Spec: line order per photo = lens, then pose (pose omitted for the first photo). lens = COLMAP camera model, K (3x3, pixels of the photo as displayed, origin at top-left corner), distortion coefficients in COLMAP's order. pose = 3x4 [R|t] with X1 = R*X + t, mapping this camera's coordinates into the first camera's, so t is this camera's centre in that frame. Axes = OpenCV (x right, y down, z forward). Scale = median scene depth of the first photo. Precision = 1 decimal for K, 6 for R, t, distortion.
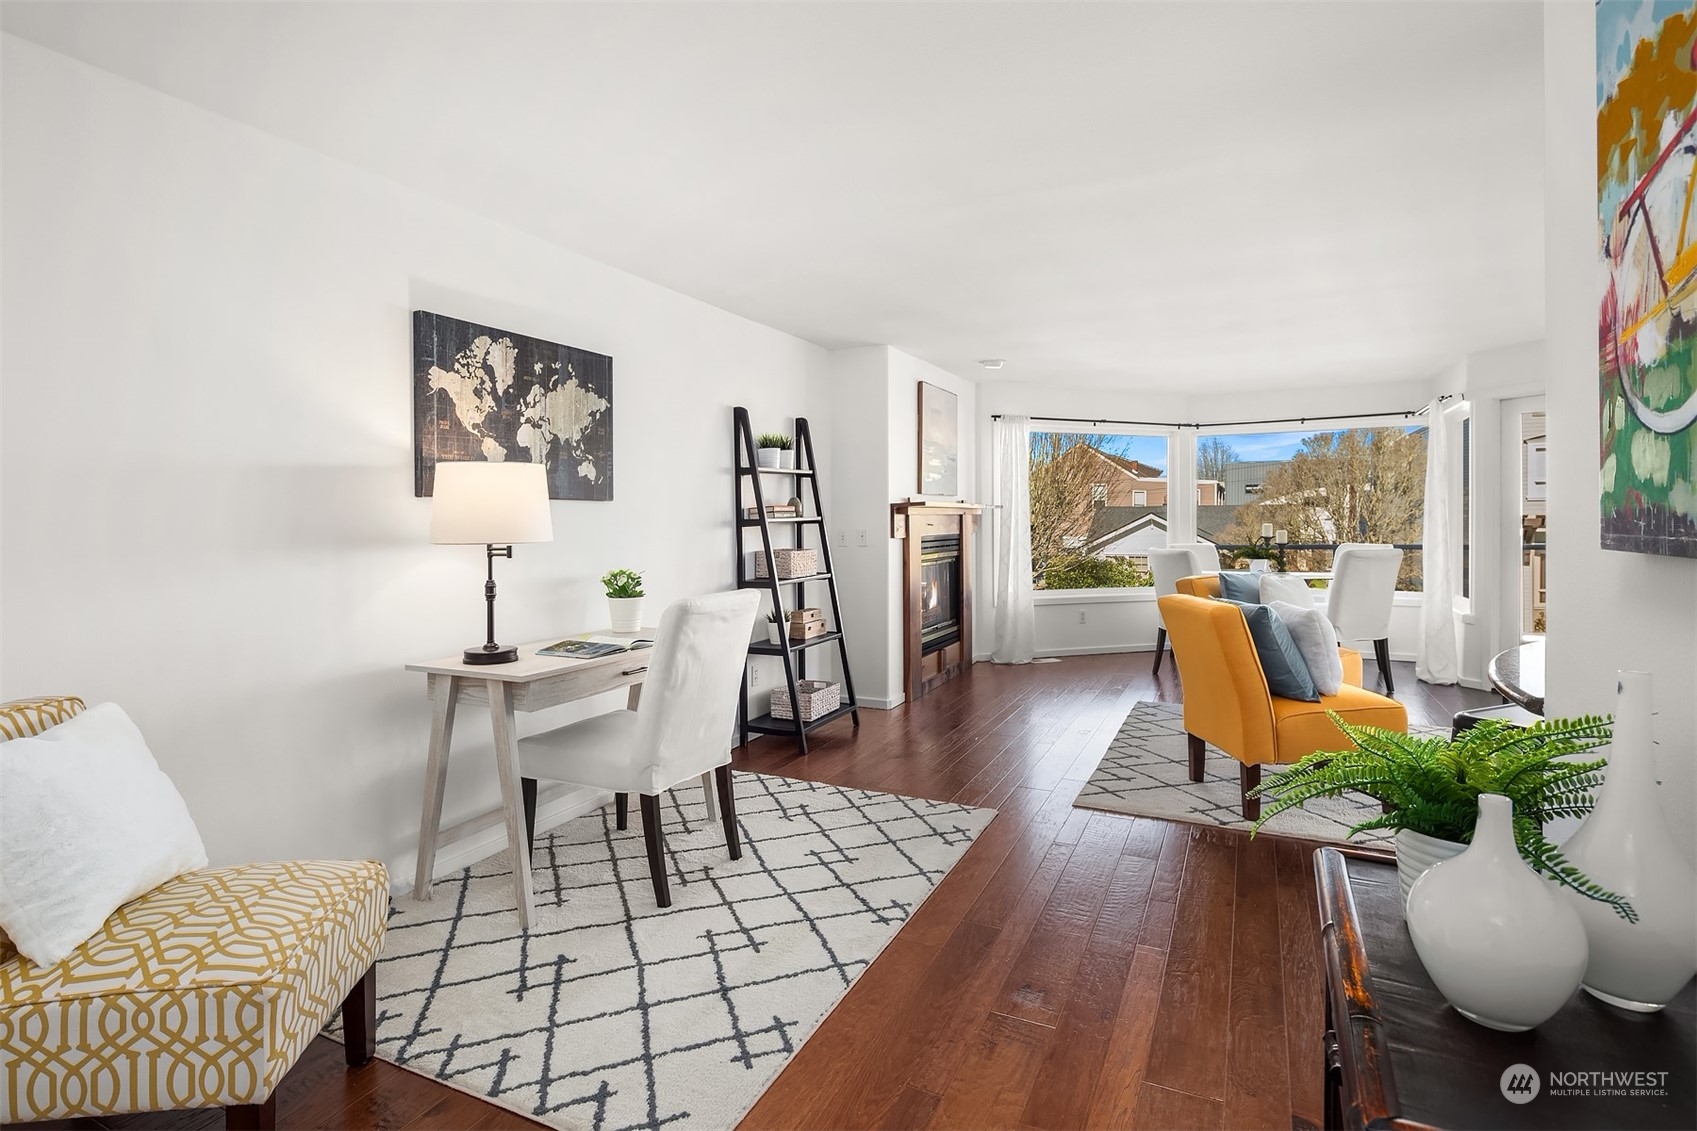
lens RADIAL K [[847.4, 0, 844.6], [0, 847.4, 526.2], [0, 0, 1]] dist [0.003043, 0.000085]
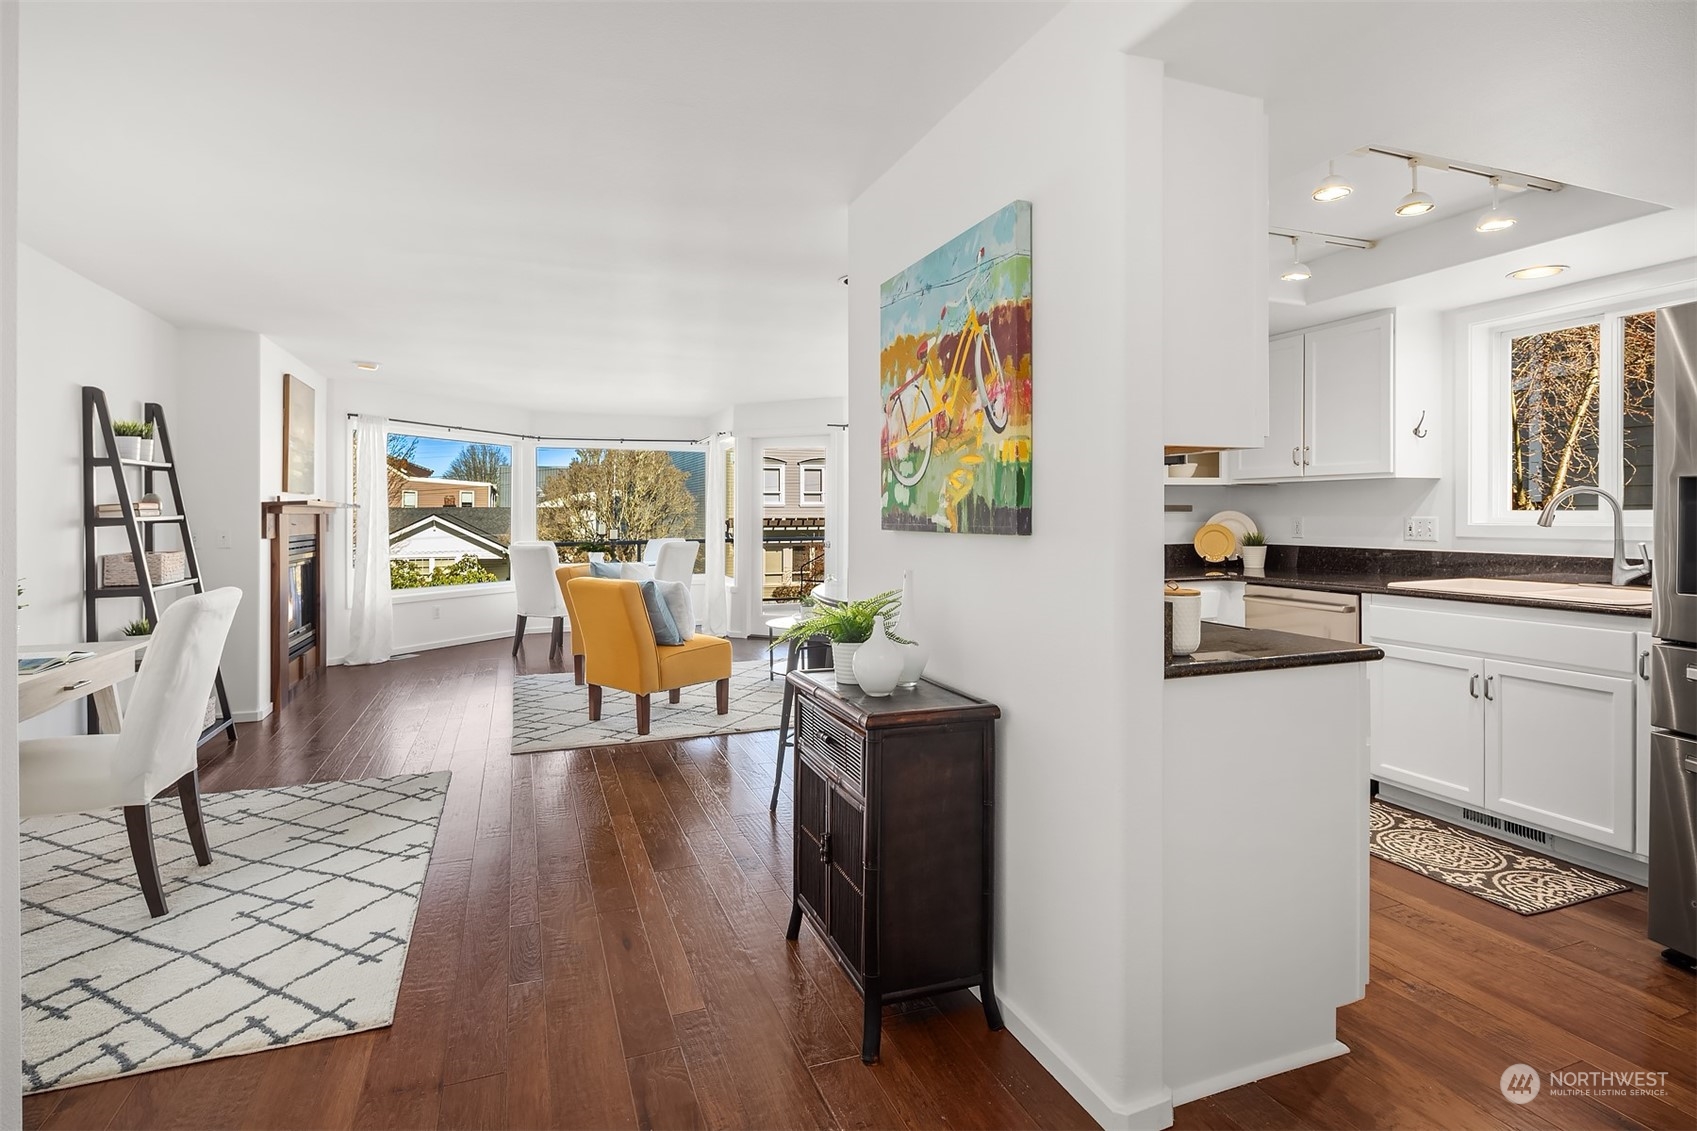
lens RADIAL K [[839.8, 0, 847.2], [0, 839.8, 547.5], [0, 0, 1]] dist [0.001464, -0.001038]
pose [[0.680540, -0.021845, 0.732385, -0.229152], [0.004611, 0.999663, 0.025533, 0.003651], [-0.732696, -0.014000, 0.680412, -0.138835]]
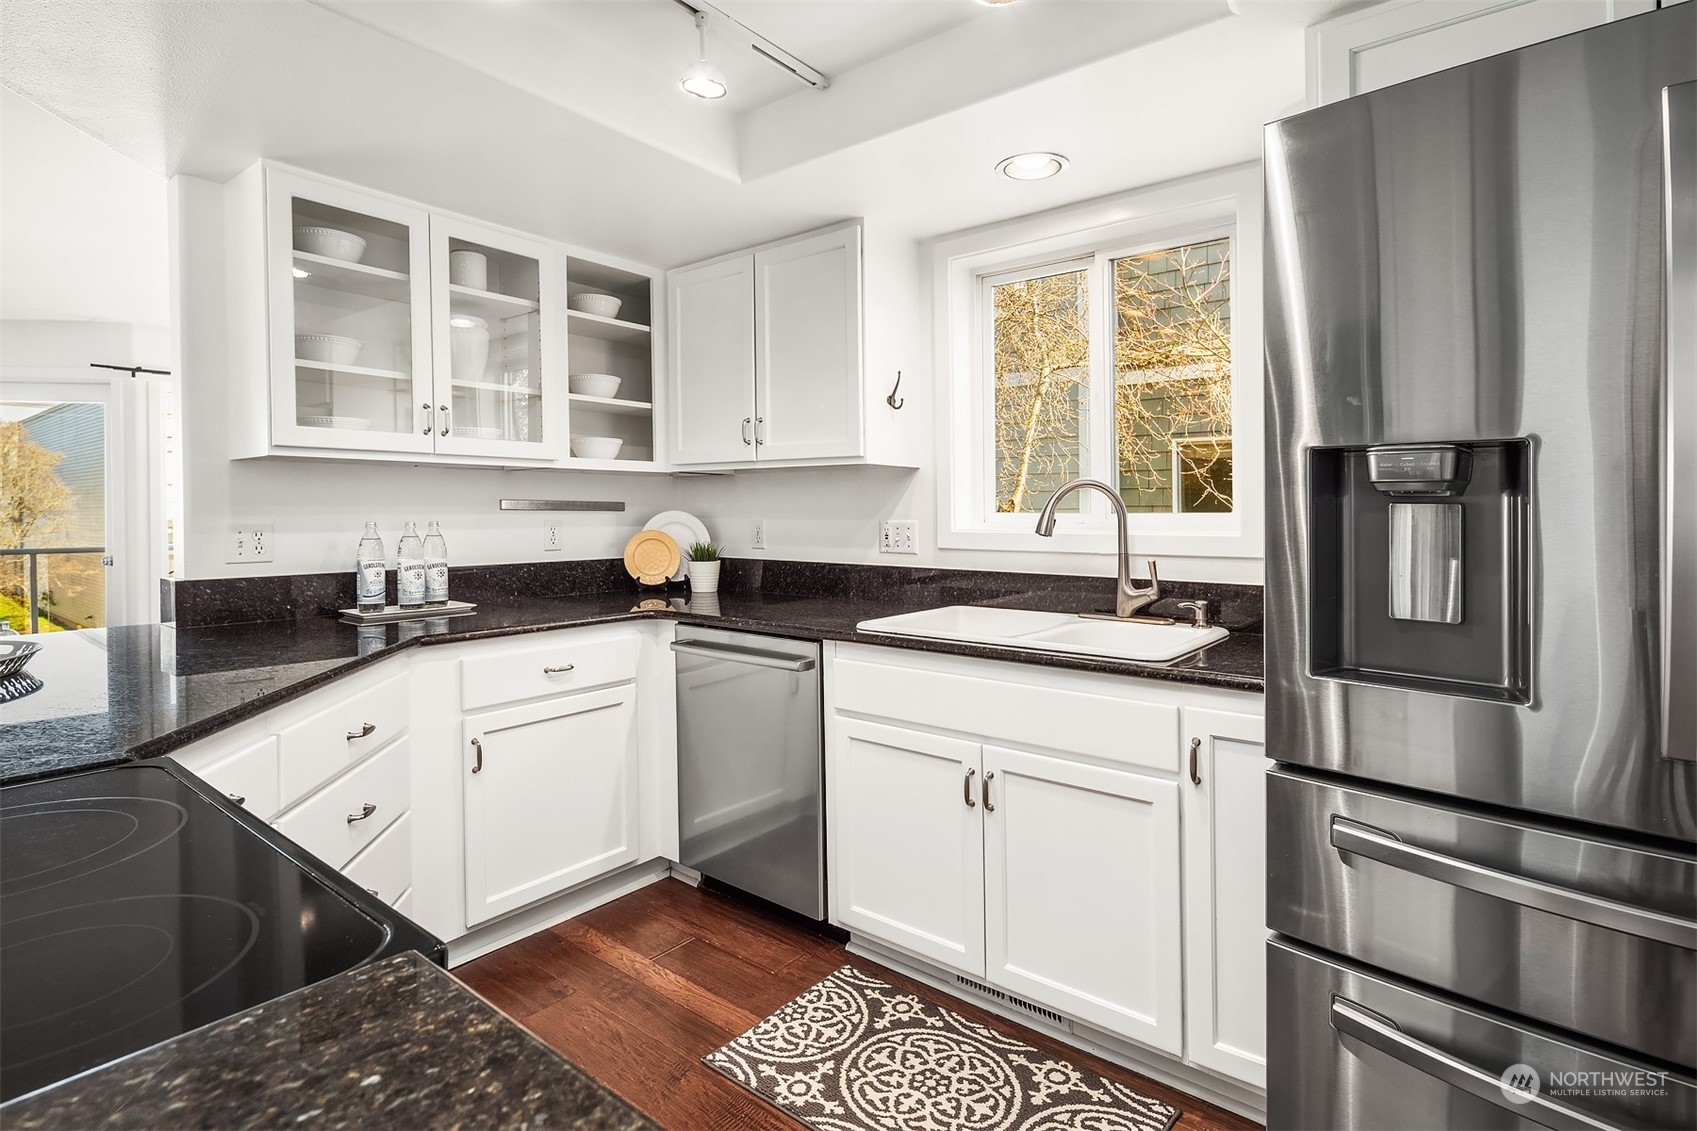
lens RADIAL K [[834.1, 0, 842.3], [0, 834.1, 520.7], [0, 0, 1]] dist [-0.000157, 0.000039]
pose [[0.222270, 0.004941, 0.974973, 0.179219], [0.003552, 0.999976, -0.005878, 0.000494], [-0.974979, 0.004770, 0.222247, -0.081434]]
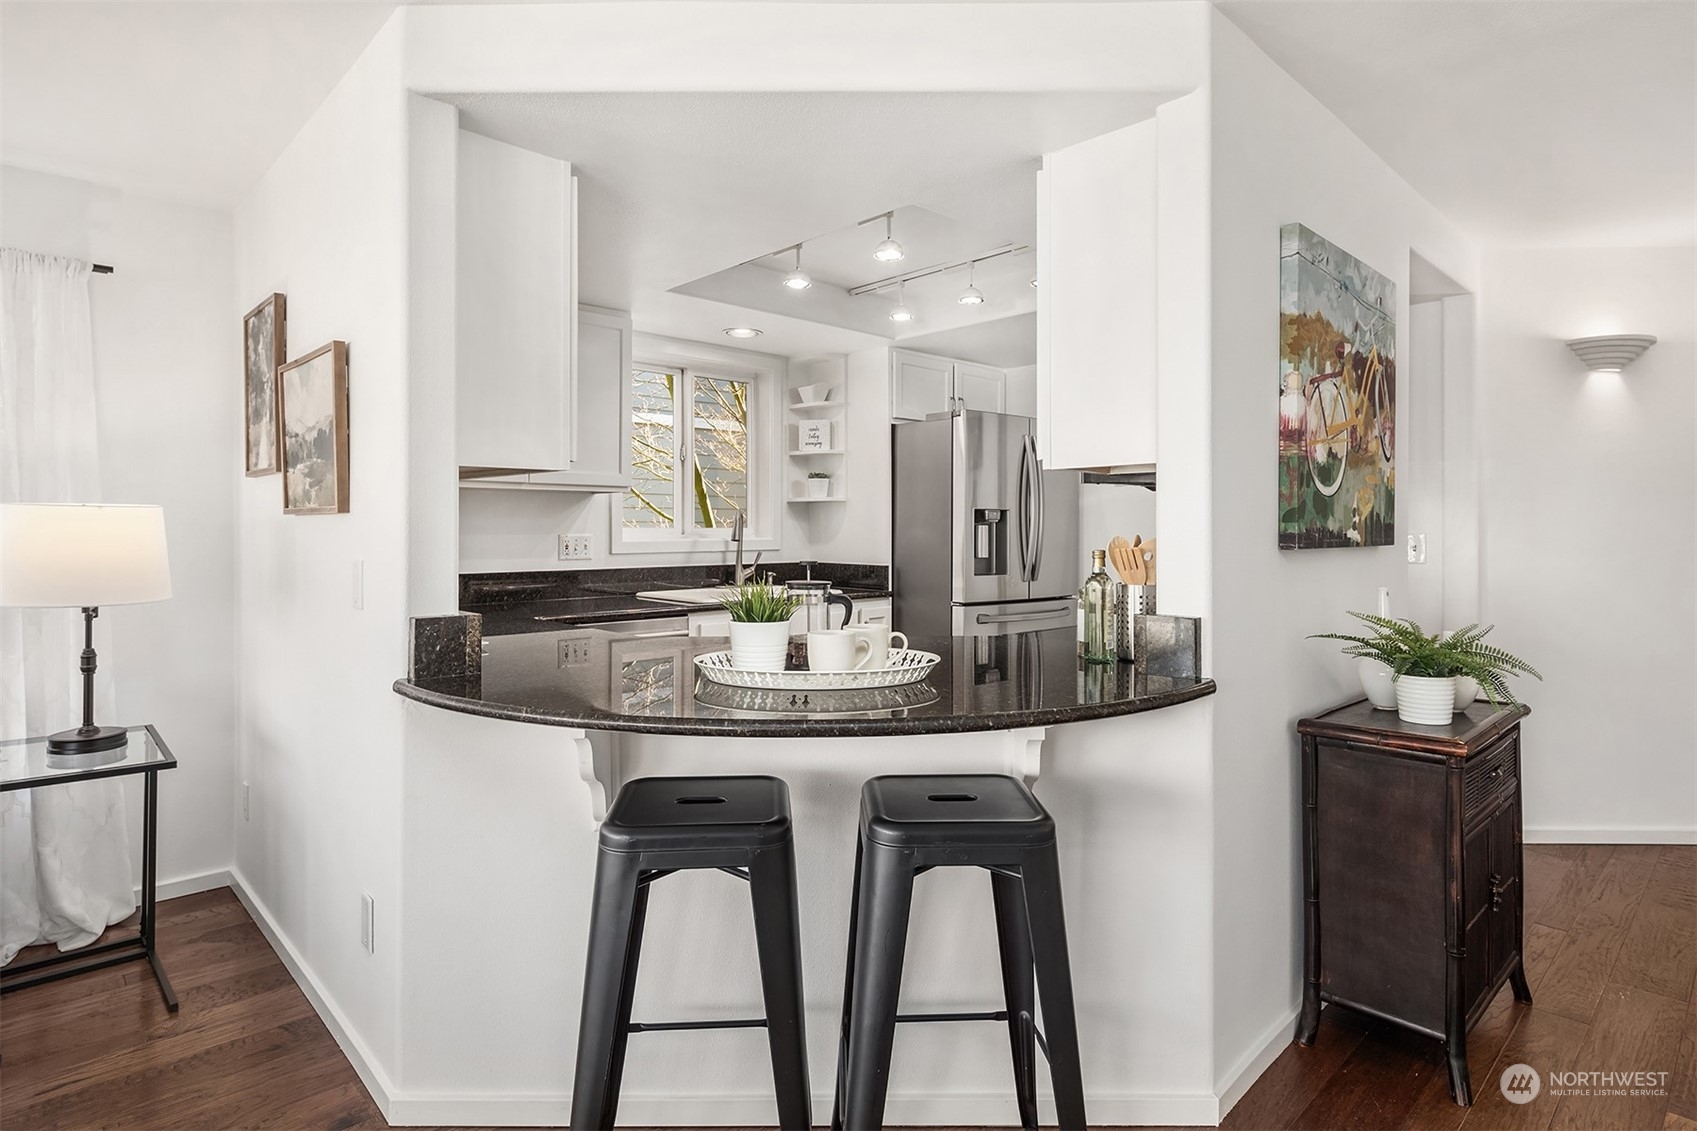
lens RADIAL K [[907.8, 0, 847.1], [0, 907.8, 533.4], [0, 0, 1]] dist [-0.002894, -0.000502]
pose [[-0.936249, 0.008743, 0.351228, 0.250350], [0.013898, 0.999829, 0.012160, -0.010630], [-0.351062, 0.016267, -0.936211, 0.730025]]
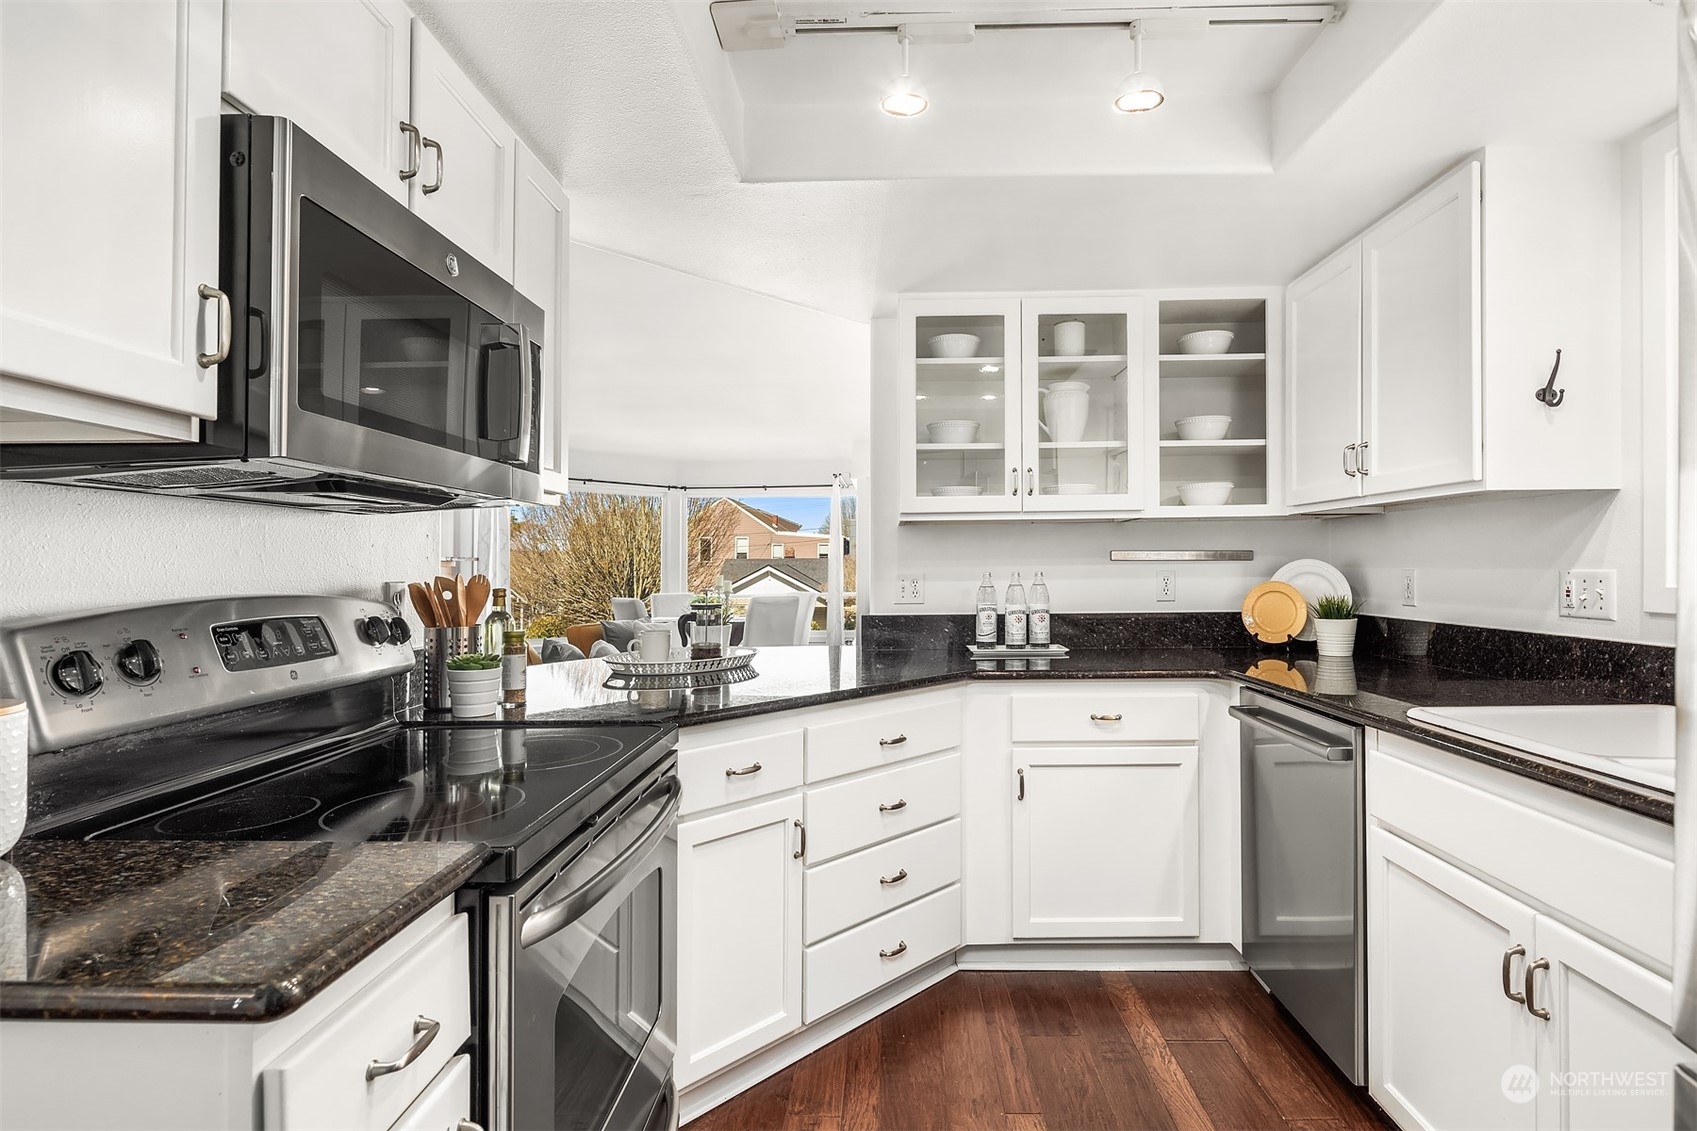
lens RADIAL K [[846.9, 0, 872.2], [0, 846.9, 567.4], [0, 0, 1]] dist [-0.000264, -0.000938]
pose [[0.909016, 0.005522, 0.416725, 0.292486], [-0.000535, 0.999927, -0.012082, 0.001128], [-0.416761, 0.010760, 0.908952, -0.219961]]
